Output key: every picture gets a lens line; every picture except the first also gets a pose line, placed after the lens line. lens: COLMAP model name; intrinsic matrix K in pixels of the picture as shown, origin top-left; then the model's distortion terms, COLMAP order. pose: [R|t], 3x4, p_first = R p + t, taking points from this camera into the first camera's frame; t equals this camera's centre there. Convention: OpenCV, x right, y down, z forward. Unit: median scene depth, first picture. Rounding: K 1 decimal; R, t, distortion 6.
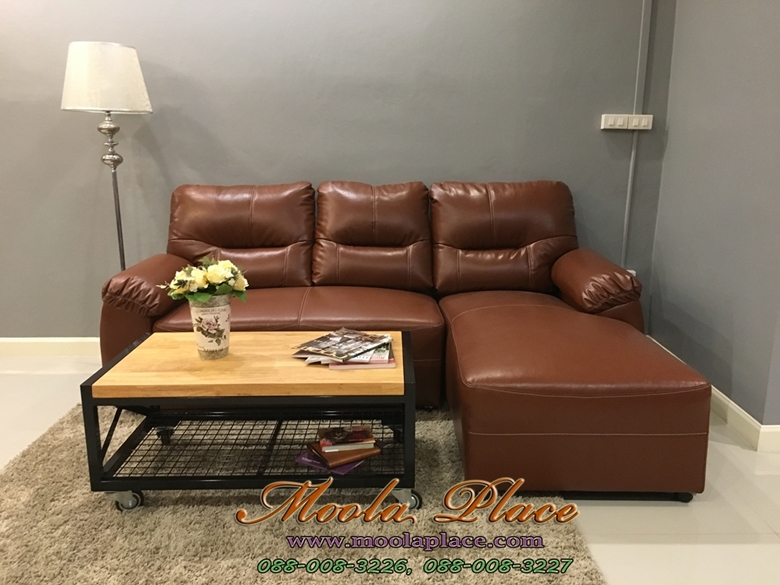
lens RADIAL K [[665.5, 0, 390.9], [0, 665.5, 289.2], [0, 0, 1]] dist [0.094940, -0.132586]
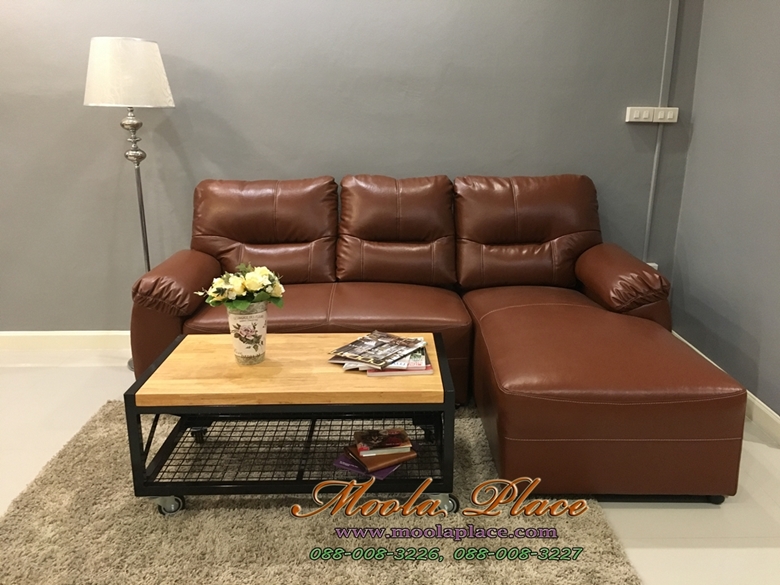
lens RADIAL K [[665.5, 0, 390.9], [0, 665.5, 289.2], [0, 0, 1]] dist [0.094940, -0.132586]
pose [[0.999997, -0.002338, 0.001093, -0.037635], [0.002293, 0.999220, 0.039410, -0.033219], [-0.001185, -0.039408, 0.999223, -0.001812]]
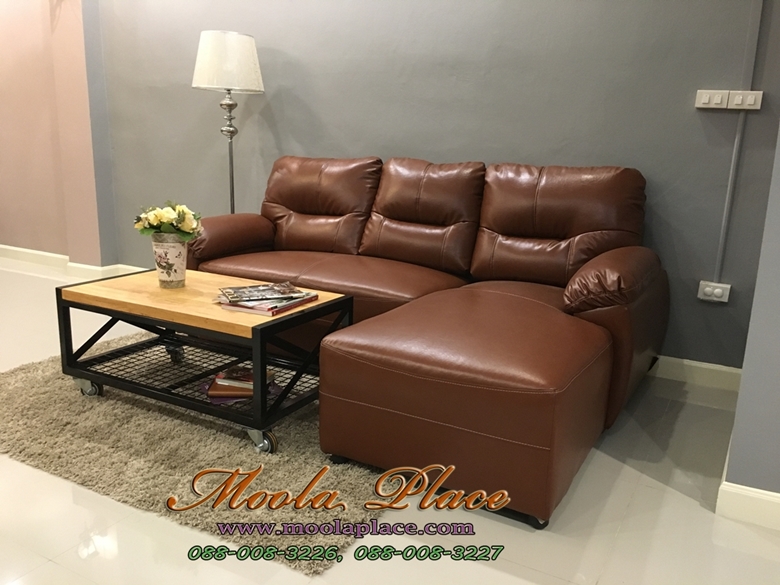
lens RADIAL K [[665.5, 0, 390.9], [0, 665.5, 289.2], [0, 0, 1]] dist [0.094940, -0.132586]
pose [[0.868409, 0.134907, -0.477144, 0.437900], [-0.139937, 0.989840, 0.025179, 0.014665], [0.475693, 0.044904, 0.878464, 0.106753]]
